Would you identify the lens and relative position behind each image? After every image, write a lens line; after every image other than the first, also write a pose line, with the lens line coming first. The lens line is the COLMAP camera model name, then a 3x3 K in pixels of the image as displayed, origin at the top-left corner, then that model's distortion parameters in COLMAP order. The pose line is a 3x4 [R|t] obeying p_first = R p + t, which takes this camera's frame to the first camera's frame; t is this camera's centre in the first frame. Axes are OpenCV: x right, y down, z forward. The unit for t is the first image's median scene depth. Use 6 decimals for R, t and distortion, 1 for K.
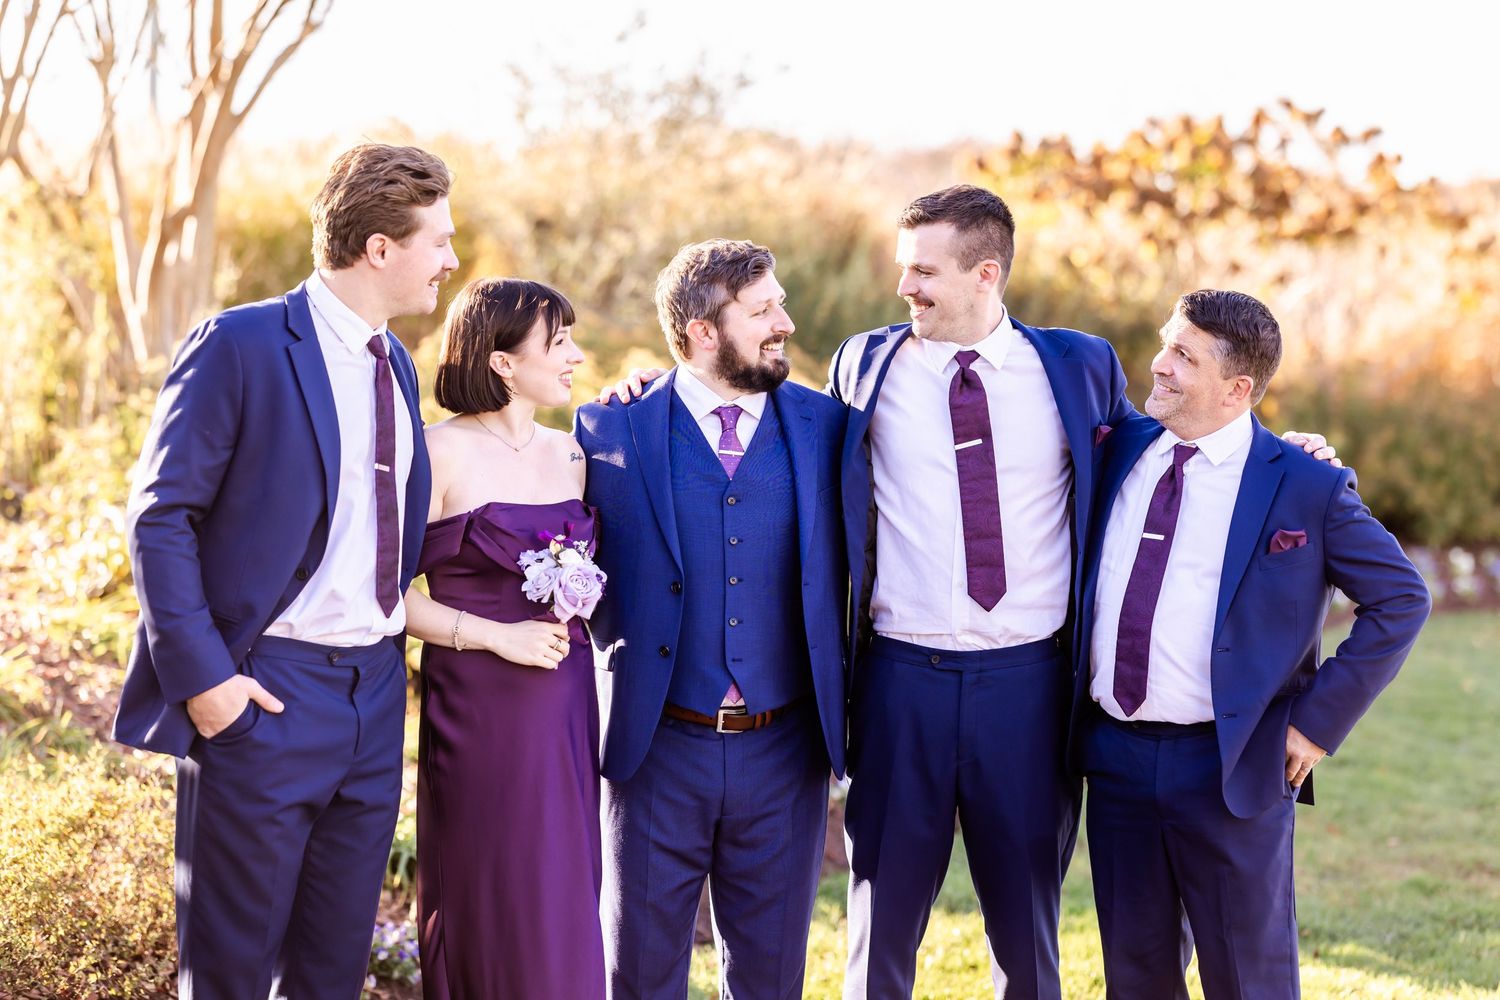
lens RADIAL K [[3701.3, 0, 751.3], [0, 3701.3, 530.2], [0, 0, 1]] dist [0.007545, -0.472906]
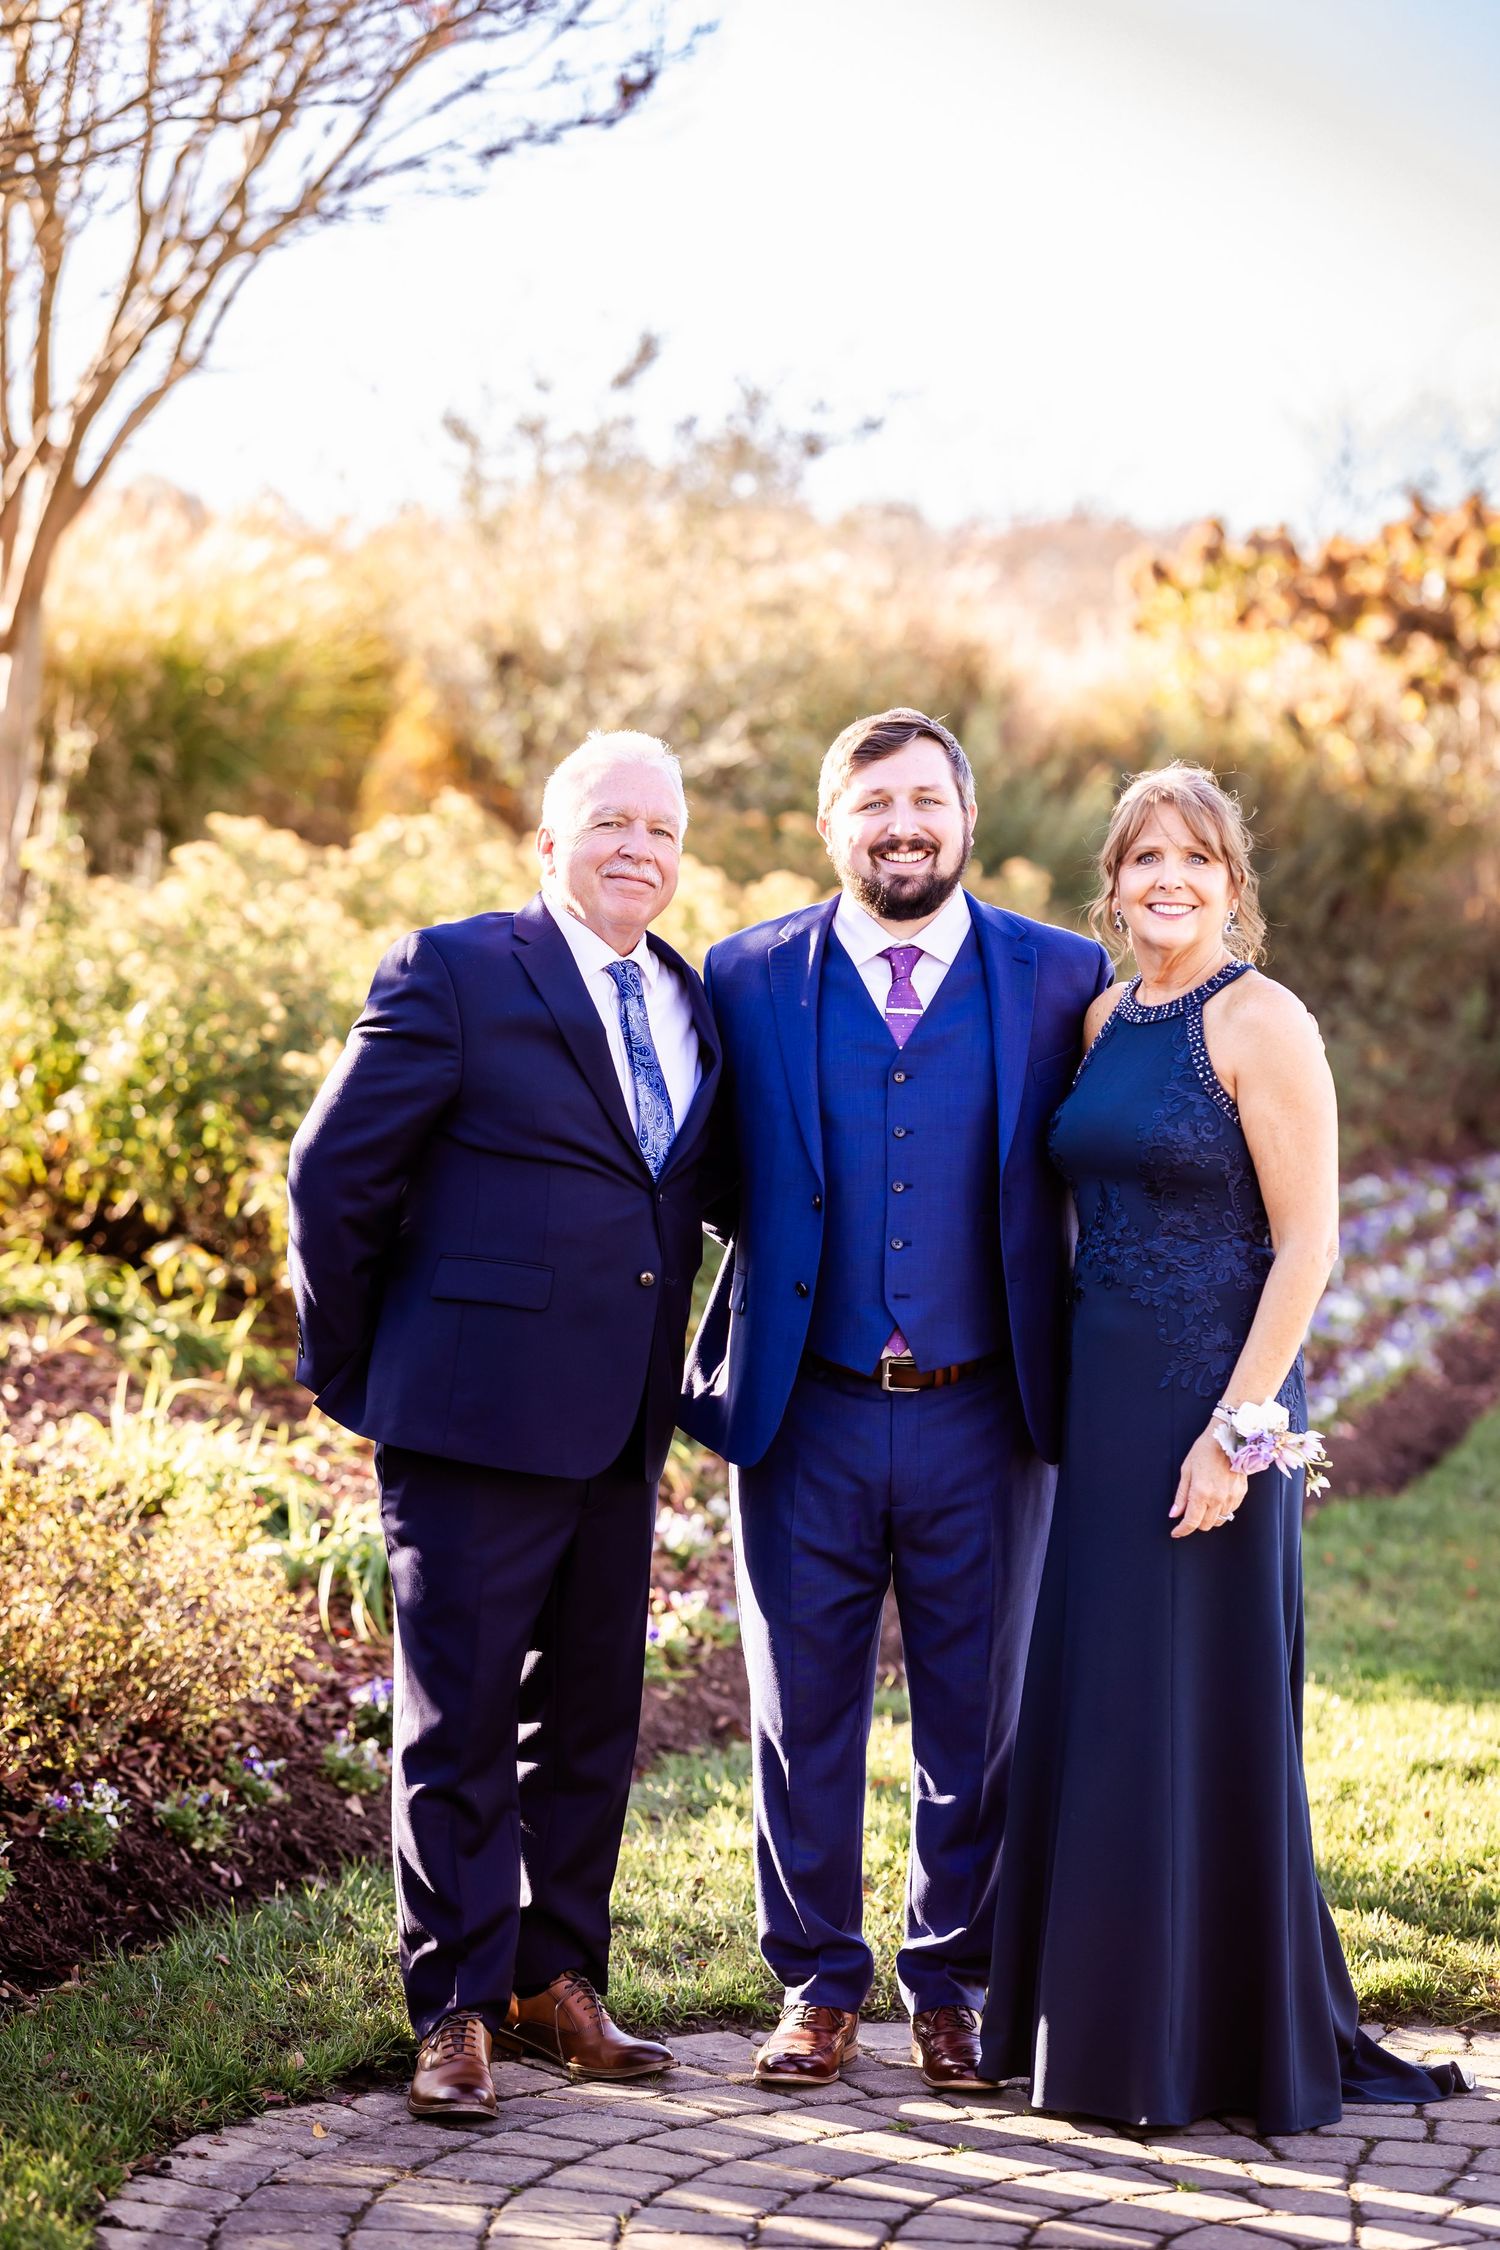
lens RADIAL K [[5885.9, 0, 750.0], [0, 5885.9, 1125.0], [0, 0, 1]] dist [0.033300, -0.287121]
pose [[0.999967, 0.005638, 0.005881, -0.030584], [-0.005630, 0.999983, -0.001233, 0.002206], [-0.005888, 0.001200, 0.999982, -0.085588]]
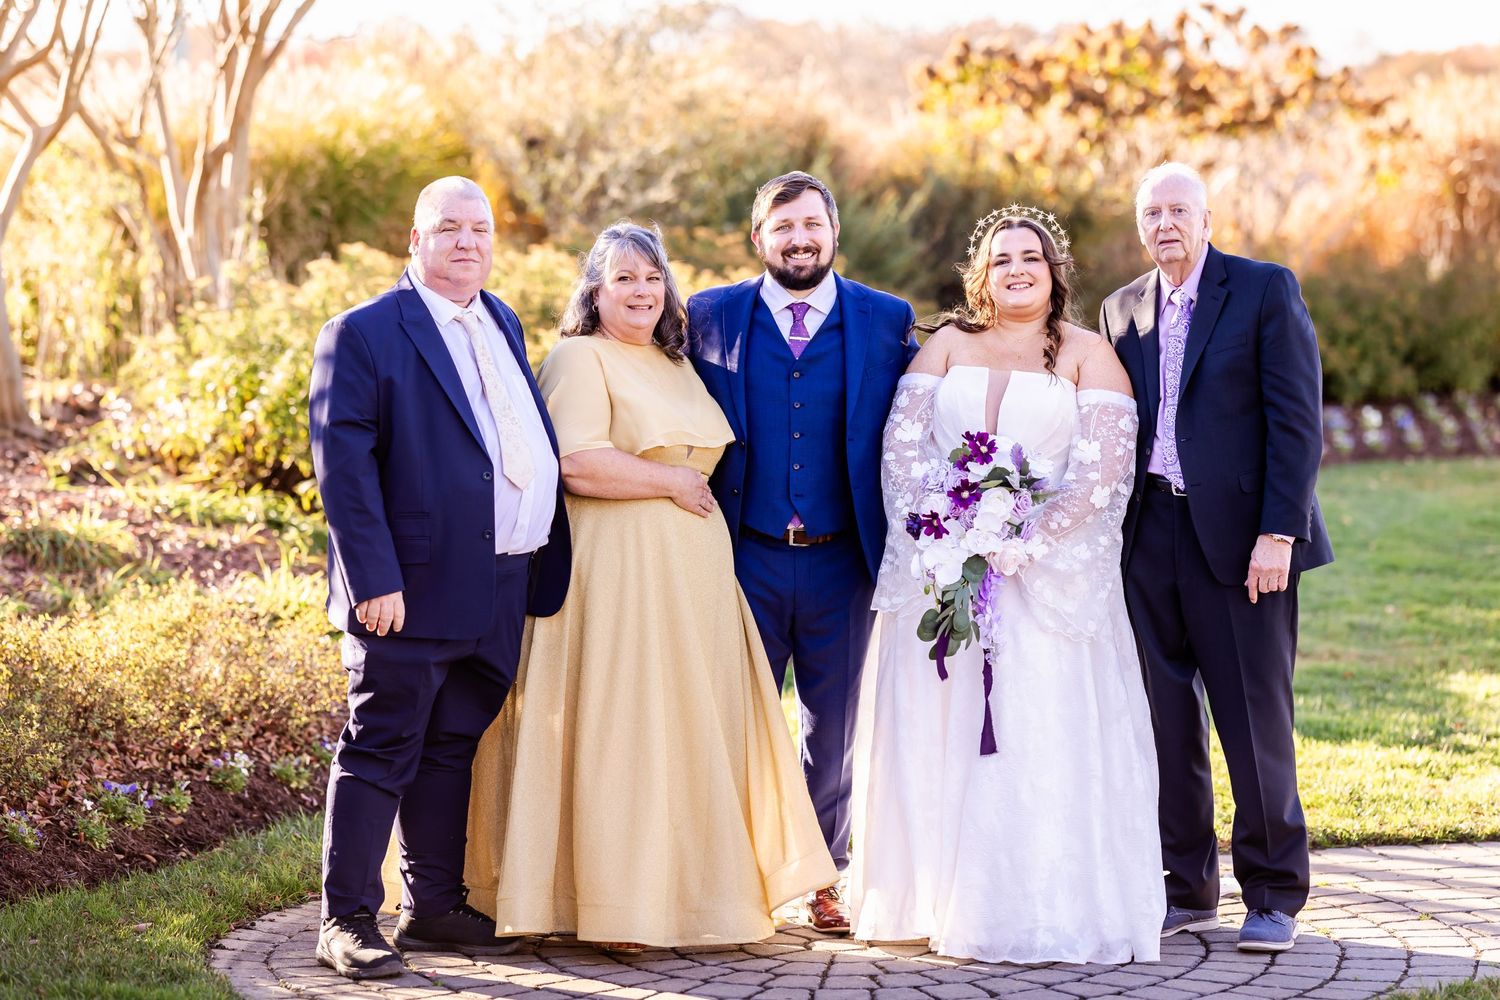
lens RADIAL K [[3815.9, 0, 750.0], [0, 3815.9, 500.0], [0, 0, 1]] dist [-0.002271, -0.078128]
pose [[0.999414, -0.032747, -0.009991, 0.028193], [0.032934, 0.999274, 0.019143, 0.009754], [0.009357, -0.019461, 0.999767, -0.268217]]
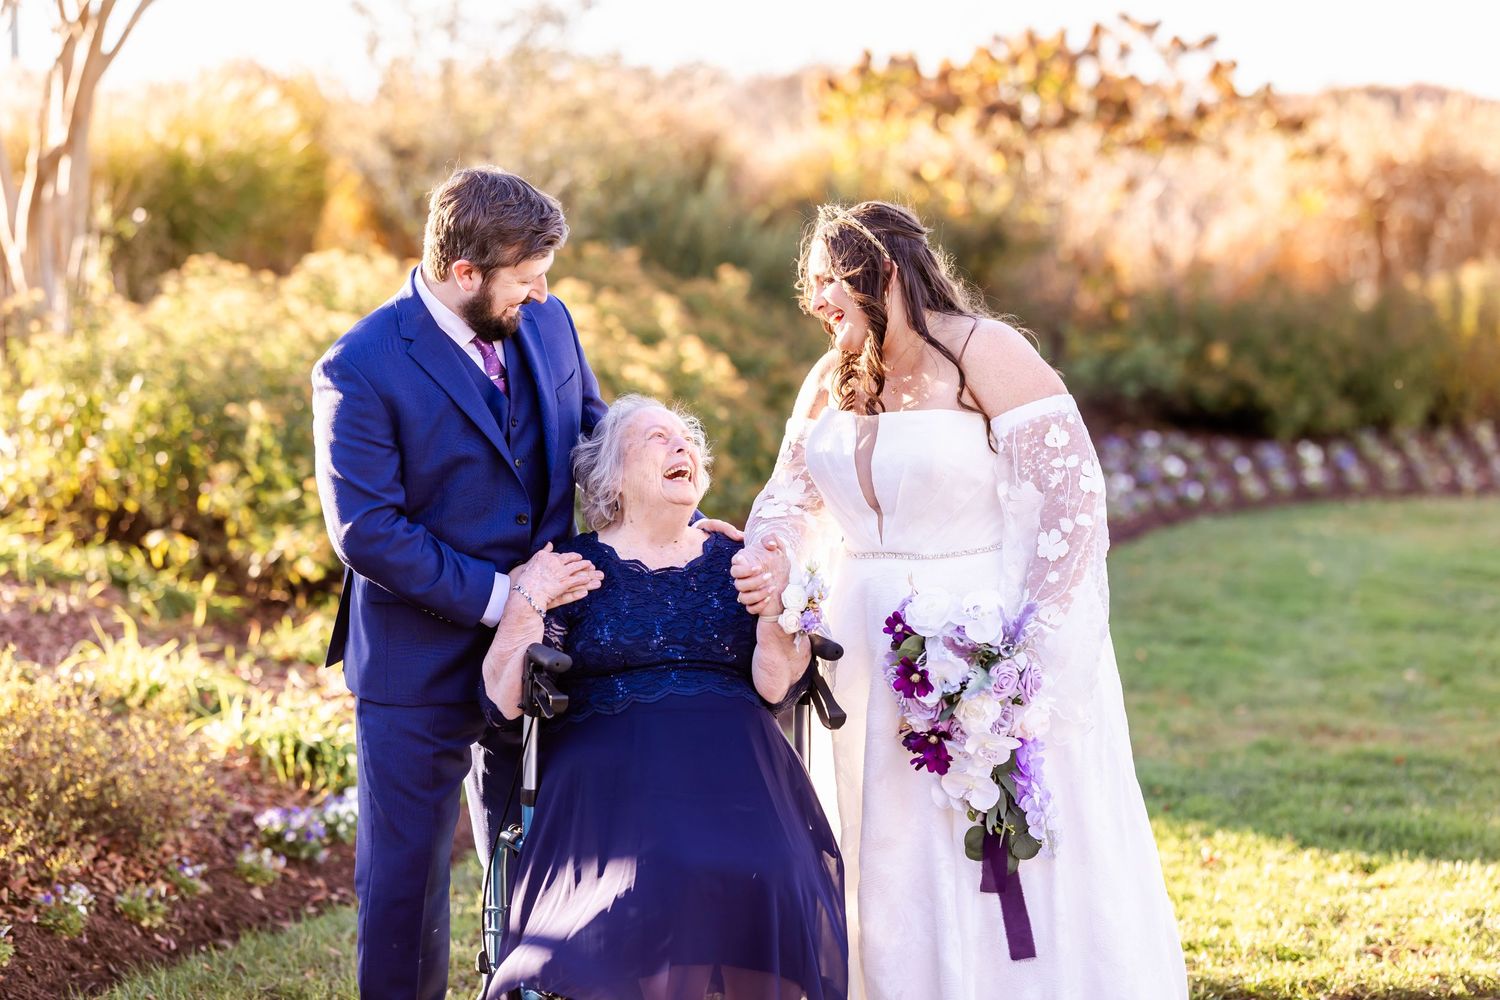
lens RADIAL K [[3715.4, 0, 750.0], [0, 3715.4, 500.0], [0, 0, 1]] dist [-0.040602, 0.014354]
pose [[0.998764, -0.034794, 0.035487, -0.001708], [0.034426, 0.999348, 0.010925, 0.008314], [-0.035844, -0.009689, 0.999310, -0.051050]]
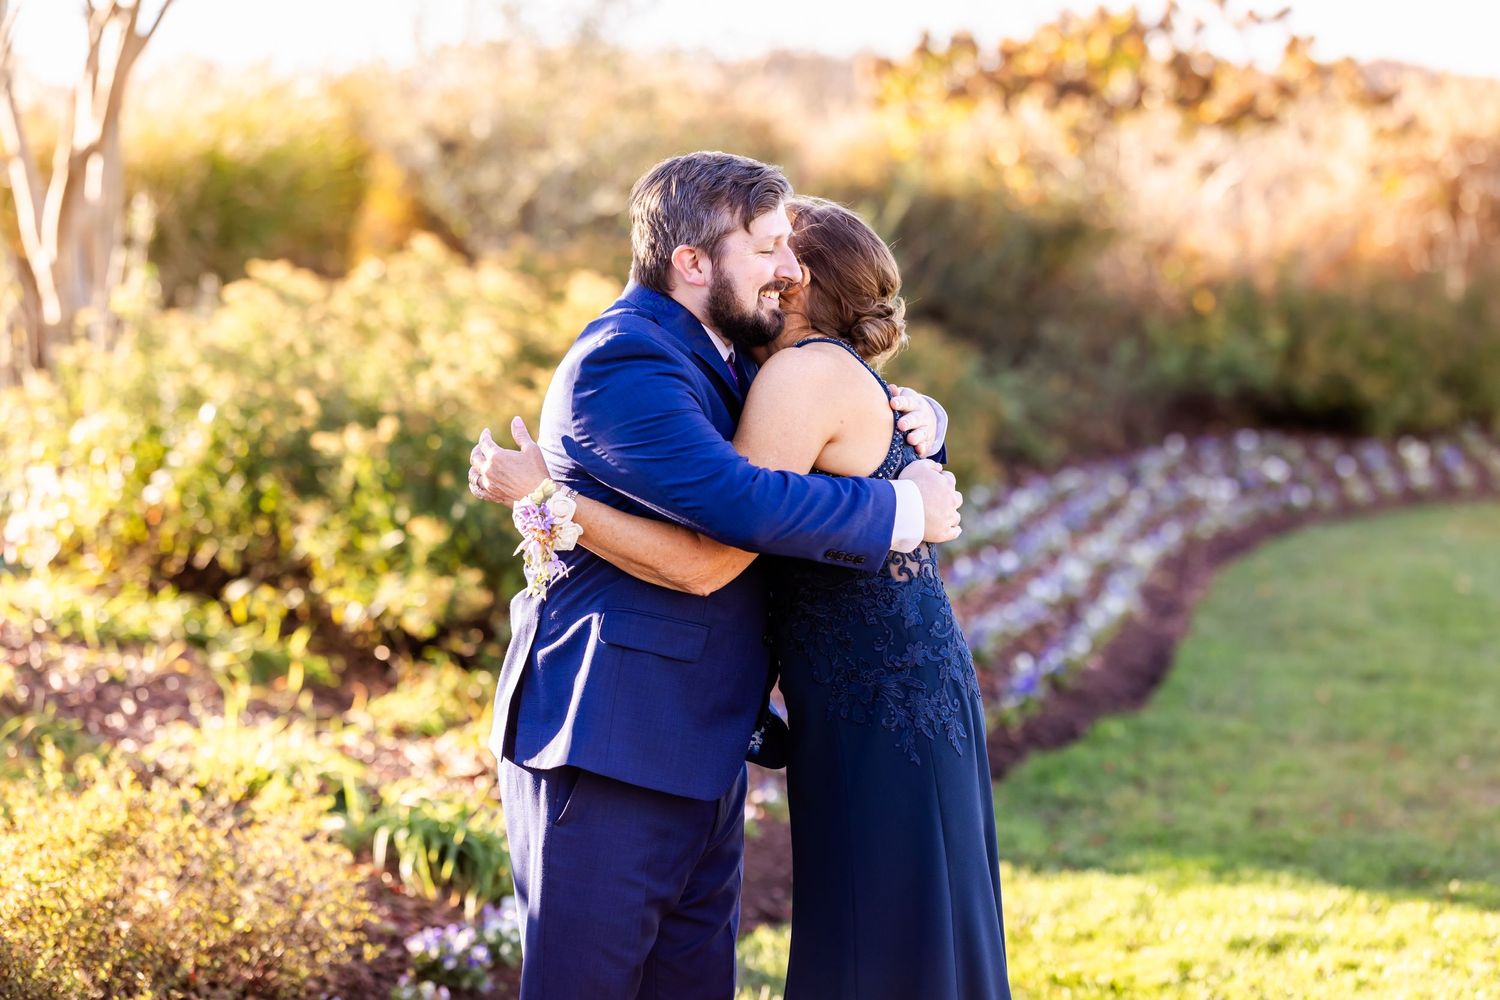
lens RADIAL K [[3715.4, 0, 750.0], [0, 3715.4, 500.0], [0, 0, 1]] dist [-0.040602, 0.014354]
pose [[0.997616, -0.050066, 0.047489, -0.047954], [0.049355, 0.998653, 0.016031, -0.005862], [-0.048228, -0.013649, 0.998743, 0.076250]]
